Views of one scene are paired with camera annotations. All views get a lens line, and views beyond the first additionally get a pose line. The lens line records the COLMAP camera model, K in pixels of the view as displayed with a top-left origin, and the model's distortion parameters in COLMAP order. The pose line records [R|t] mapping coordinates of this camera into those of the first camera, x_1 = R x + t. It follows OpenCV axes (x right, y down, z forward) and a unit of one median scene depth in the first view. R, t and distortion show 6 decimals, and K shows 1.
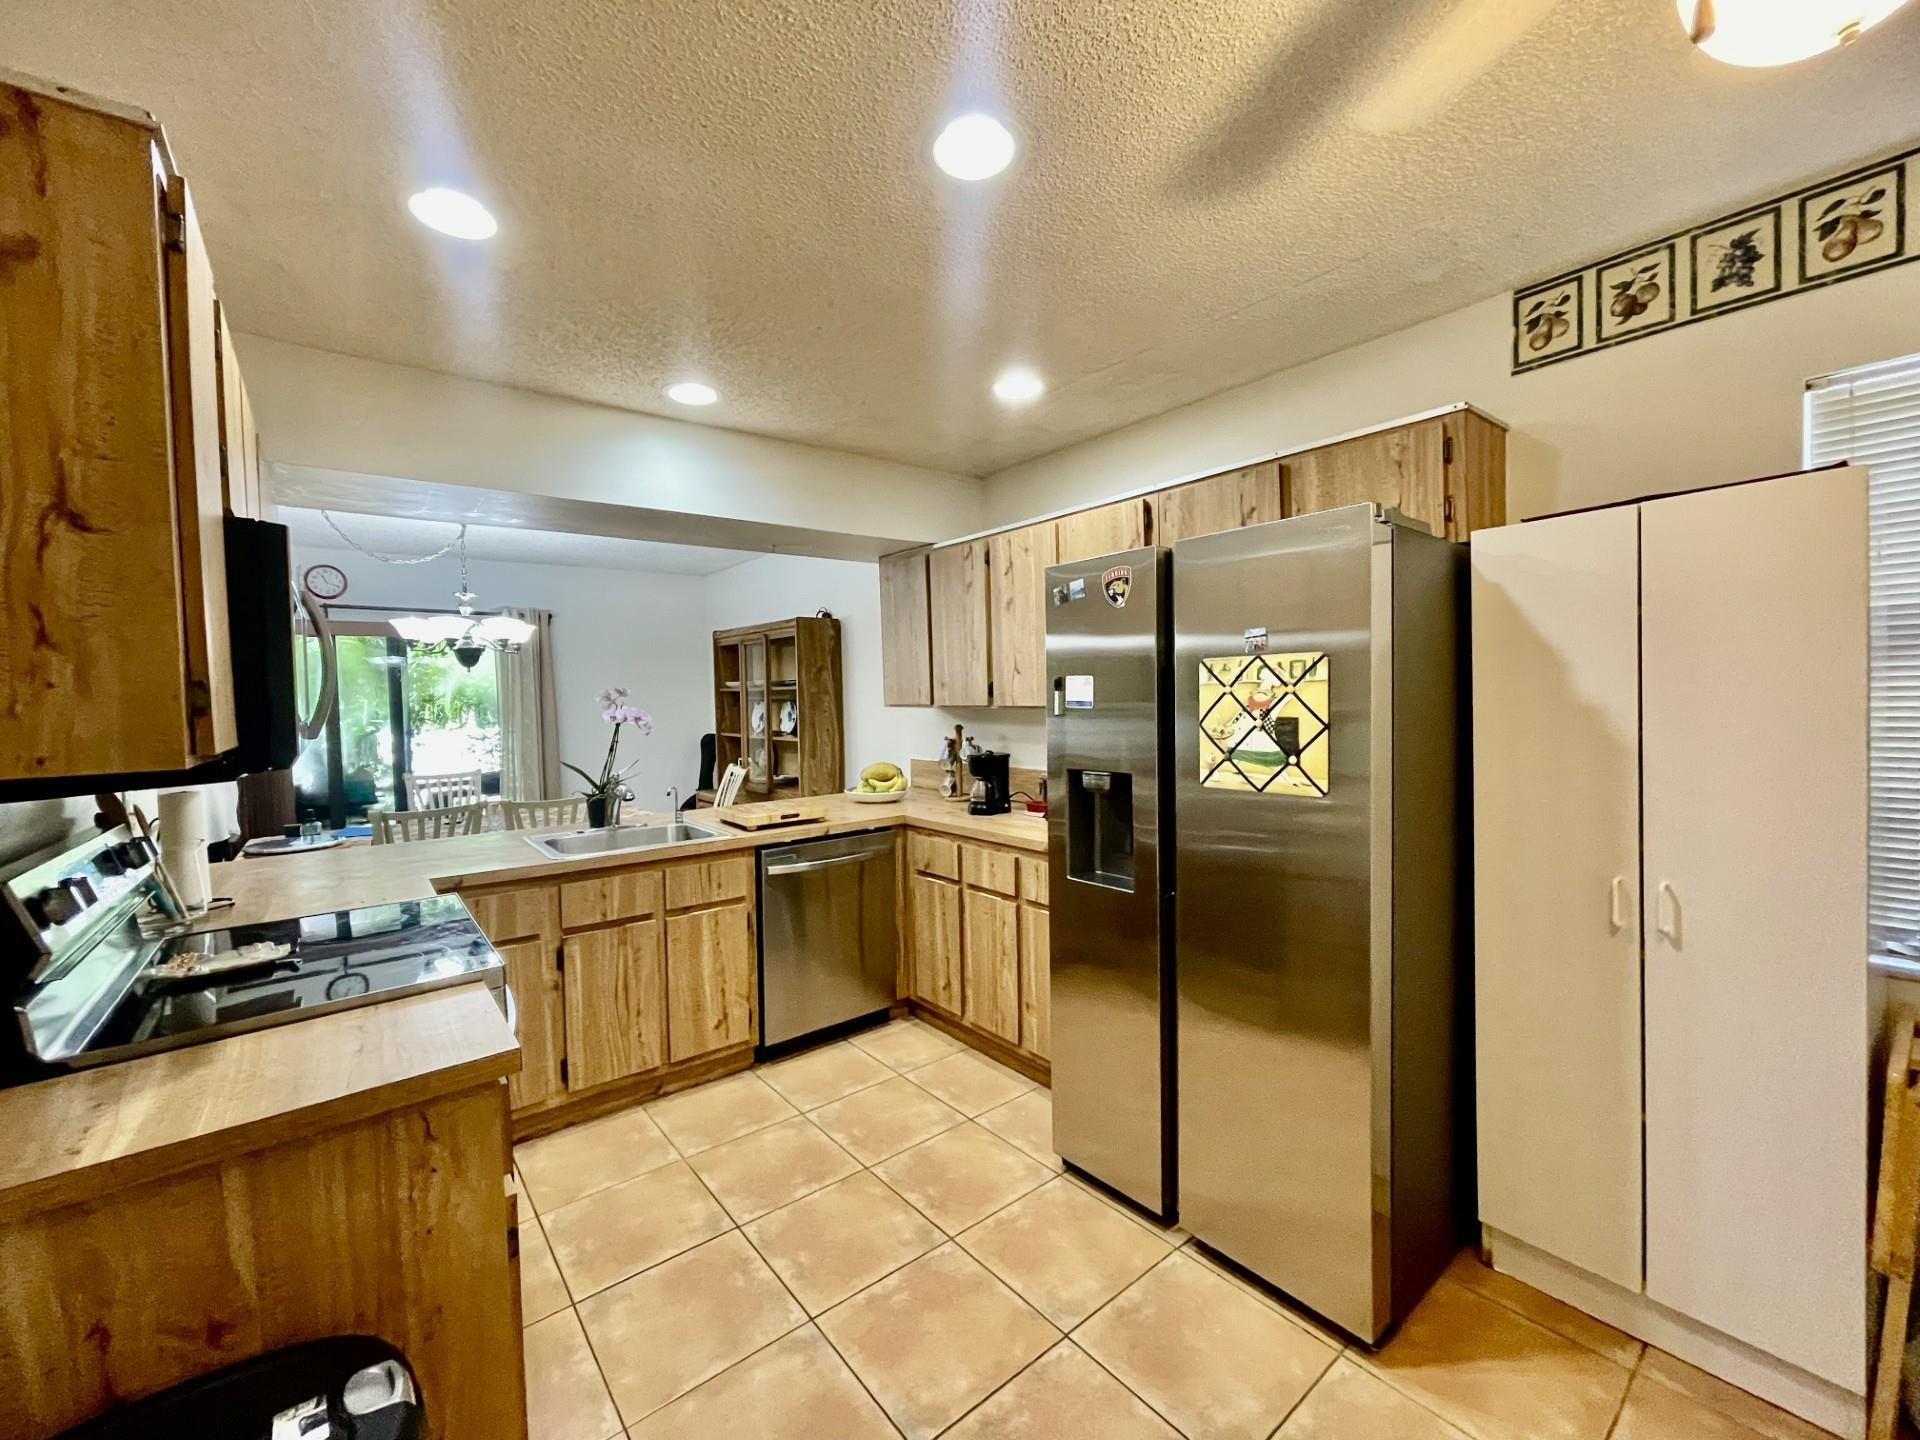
lens RADIAL K [[784.2, 0, 955.6], [0, 784.2, 723.9], [0, 0, 1]] dist [-0.002505, 0.000118]
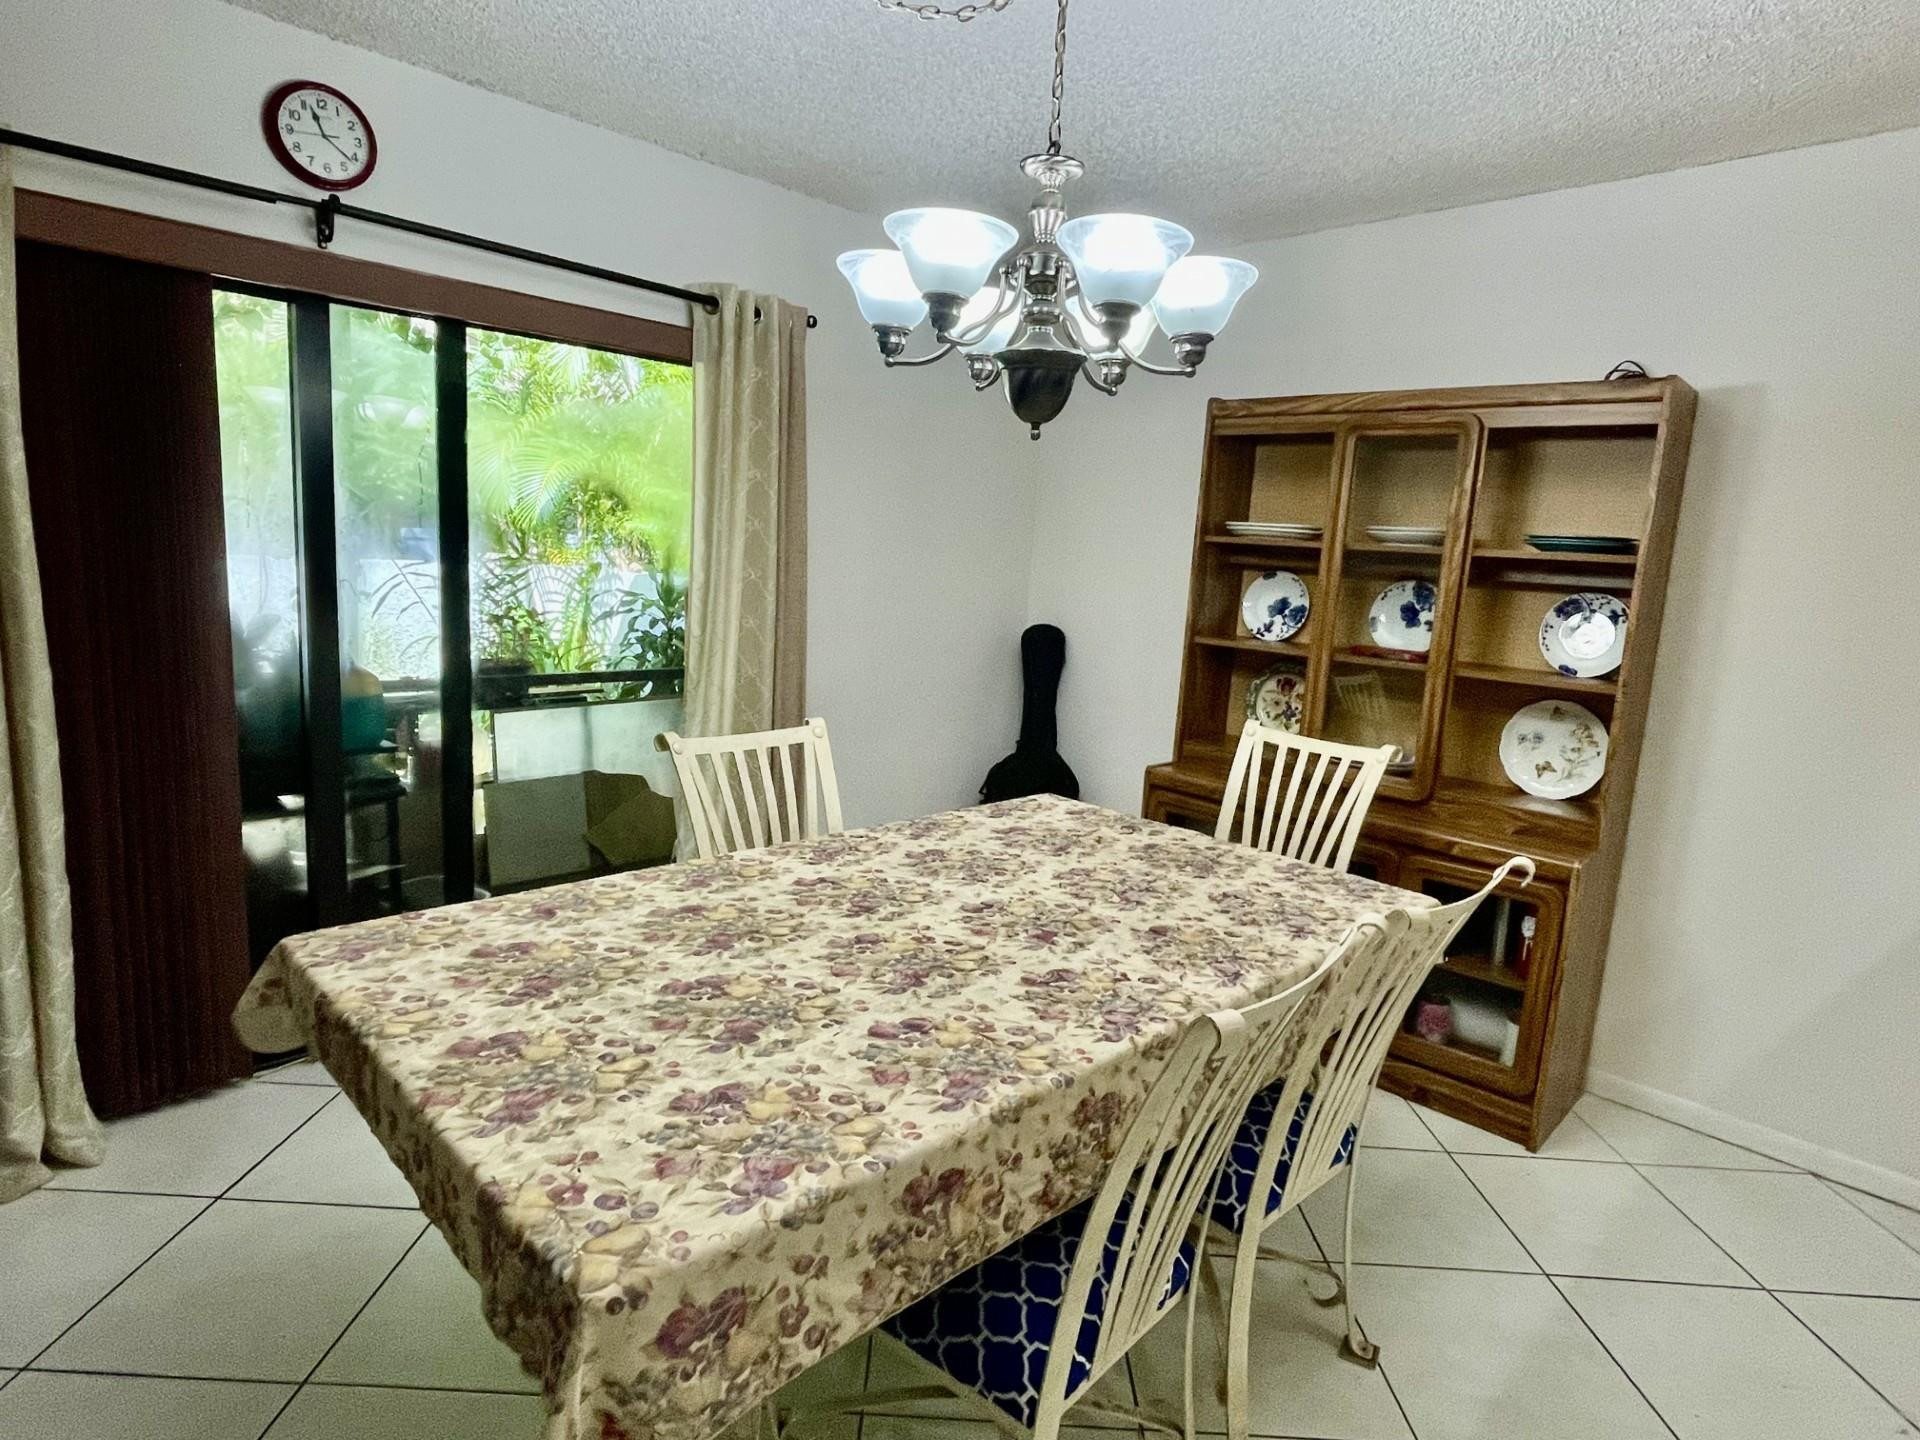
lens RADIAL K [[1067.3, 0, 960.7], [0, 1067.3, 720.2], [0, 0, 1]] dist [-0.000238, 0.000255]
pose [[0.991713, 0.063394, 0.111746, -1.021973], [-0.077184, 0.989308, 0.123744, -0.012552], [-0.102707, -0.131344, 0.986002, 0.879703]]
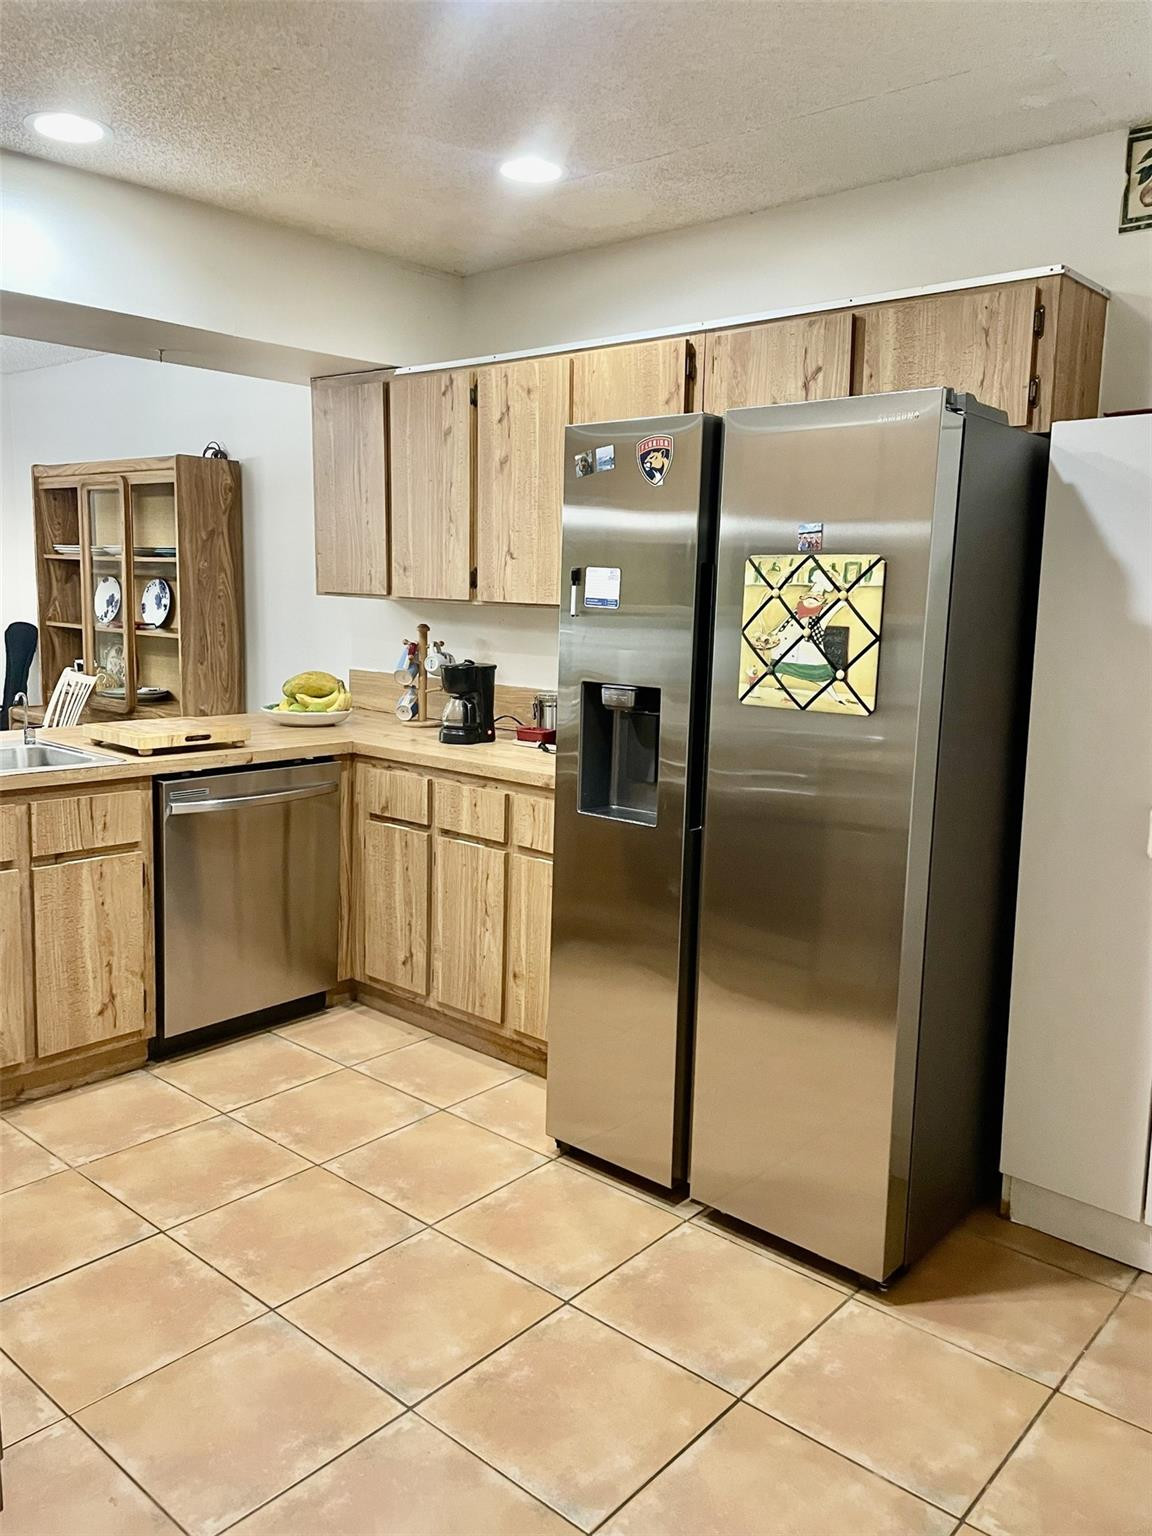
lens RADIAL K [[1175.2, 0, 576.0], [0, 1175.2, 768.0], [0, 0, 1]] dist [0.118803, -0.159196]
pose [[0.983956, 0.019858, 0.177303, -0.068677], [-0.040105, 0.992971, 0.111356, 0.008439], [-0.173845, -0.116680, 0.977836, -0.184303]]
